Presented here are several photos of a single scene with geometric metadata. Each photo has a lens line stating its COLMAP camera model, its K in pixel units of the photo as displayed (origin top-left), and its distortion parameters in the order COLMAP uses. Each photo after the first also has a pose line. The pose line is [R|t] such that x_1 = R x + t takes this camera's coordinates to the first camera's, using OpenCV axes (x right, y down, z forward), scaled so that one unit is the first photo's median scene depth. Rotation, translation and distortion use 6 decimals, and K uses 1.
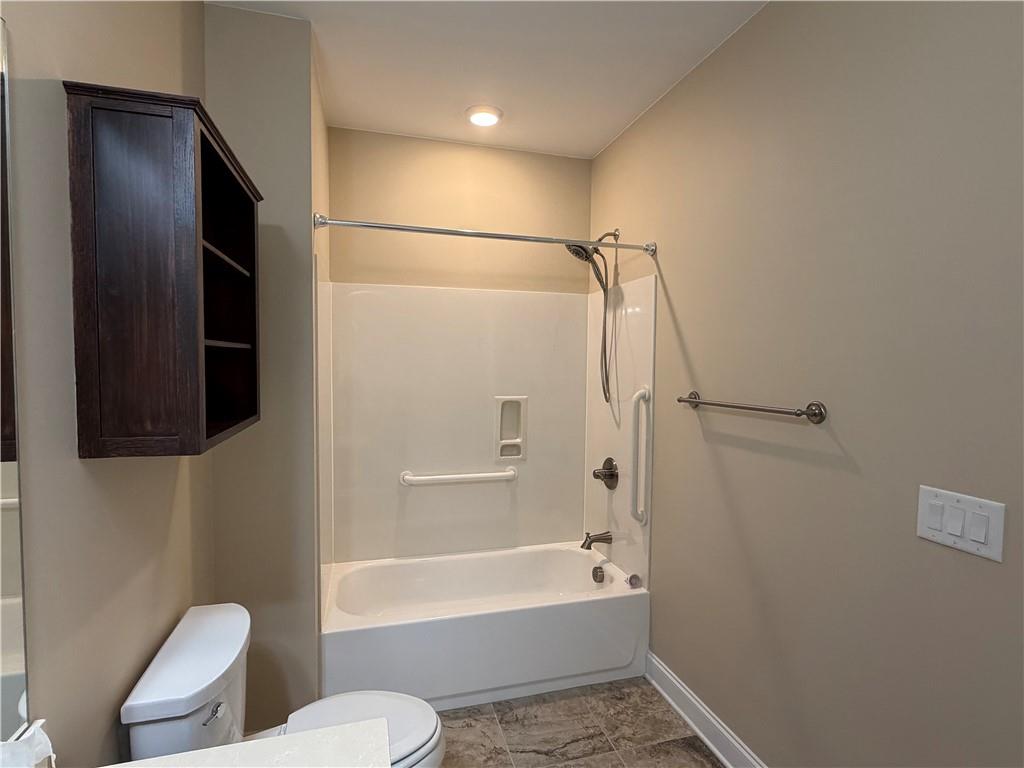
lens RADIAL K [[512.2, 0, 510.5], [0, 512.2, 385.3], [0, 0, 1]] dist [-0.003536, 0.000143]
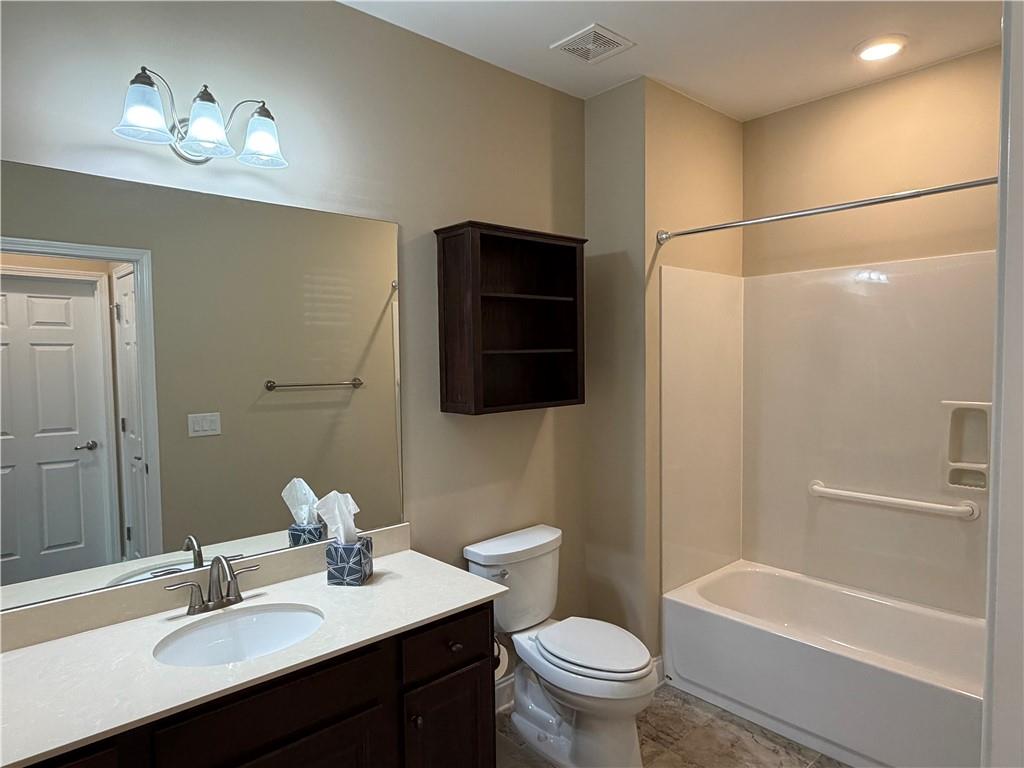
lens RADIAL K [[630.4, 0, 511.6], [0, 630.4, 385.6], [0, 0, 1]] dist [-0.004654, -0.000584]
pose [[0.445475, 0.028747, -0.894833, 0.525887], [-0.020292, 0.999552, 0.022009, -0.007725], [0.895065, 0.008354, 0.445858, 0.046297]]
